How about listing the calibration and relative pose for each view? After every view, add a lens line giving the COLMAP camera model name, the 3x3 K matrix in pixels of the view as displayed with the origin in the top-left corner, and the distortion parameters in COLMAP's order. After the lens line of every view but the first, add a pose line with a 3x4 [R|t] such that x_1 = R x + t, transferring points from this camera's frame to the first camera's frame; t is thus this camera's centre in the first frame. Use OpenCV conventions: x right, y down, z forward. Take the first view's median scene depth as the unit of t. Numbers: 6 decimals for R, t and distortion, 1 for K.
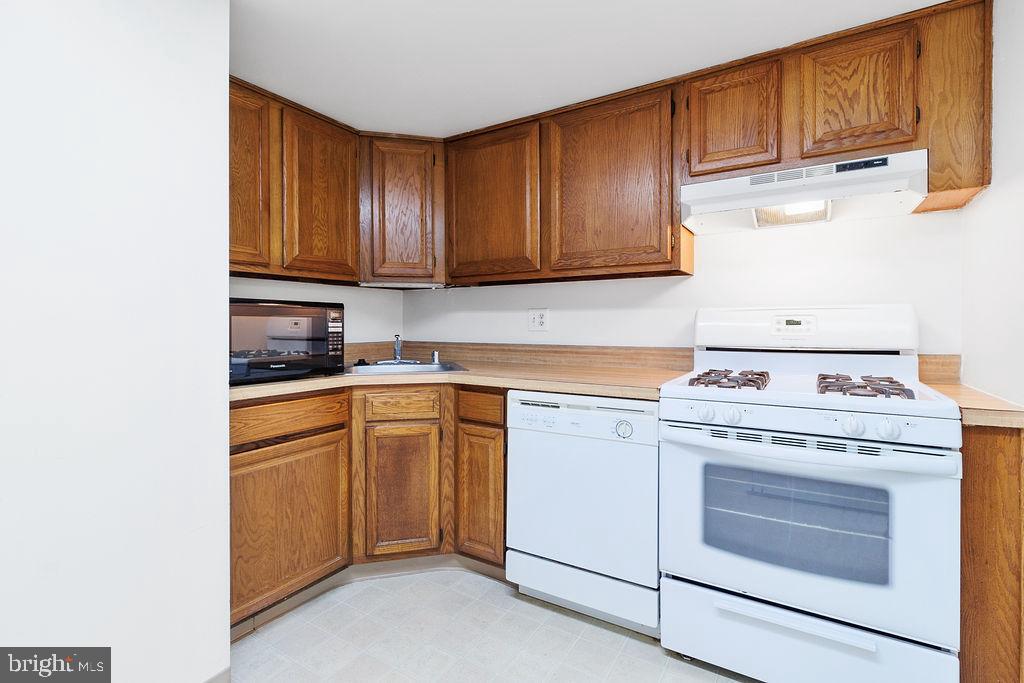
lens RADIAL K [[481.3, 0, 511.2], [0, 481.3, 327.3], [0, 0, 1]] dist [0.001709, 0.000191]
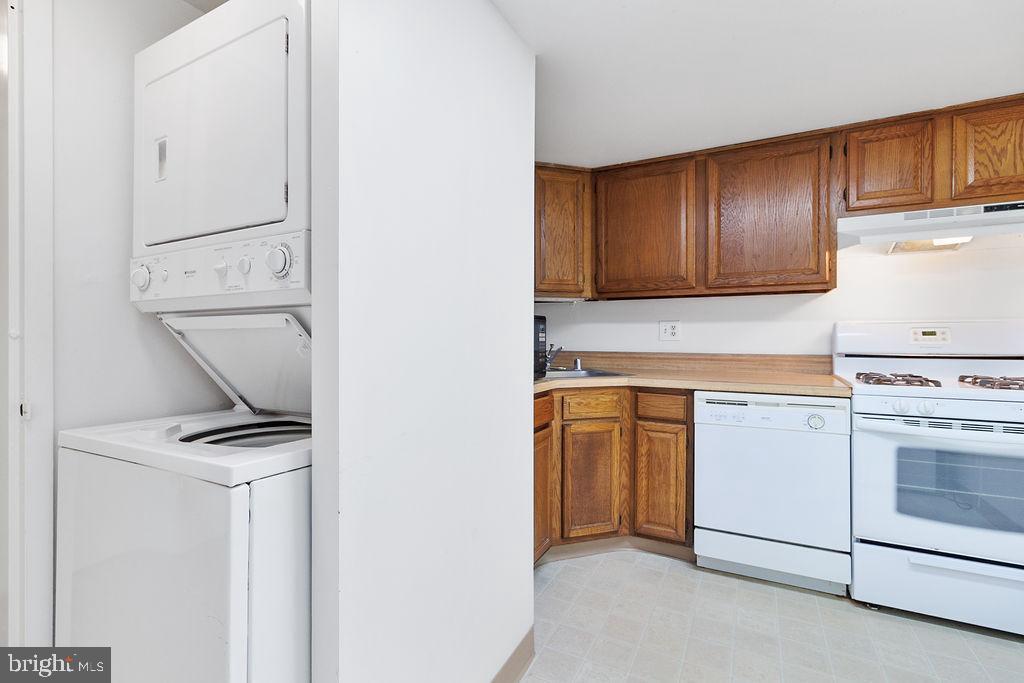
lens RADIAL K [[473.5, 0, 508.5], [0, 473.5, 338.3], [0, 0, 1]] dist [0.002595, -0.000354]
pose [[0.997343, 0.000585, 0.072840, -0.511168], [-0.000583, 1.000000, -0.000046, 0.003006], [-0.072840, 0.000004, 0.997344, -0.104082]]
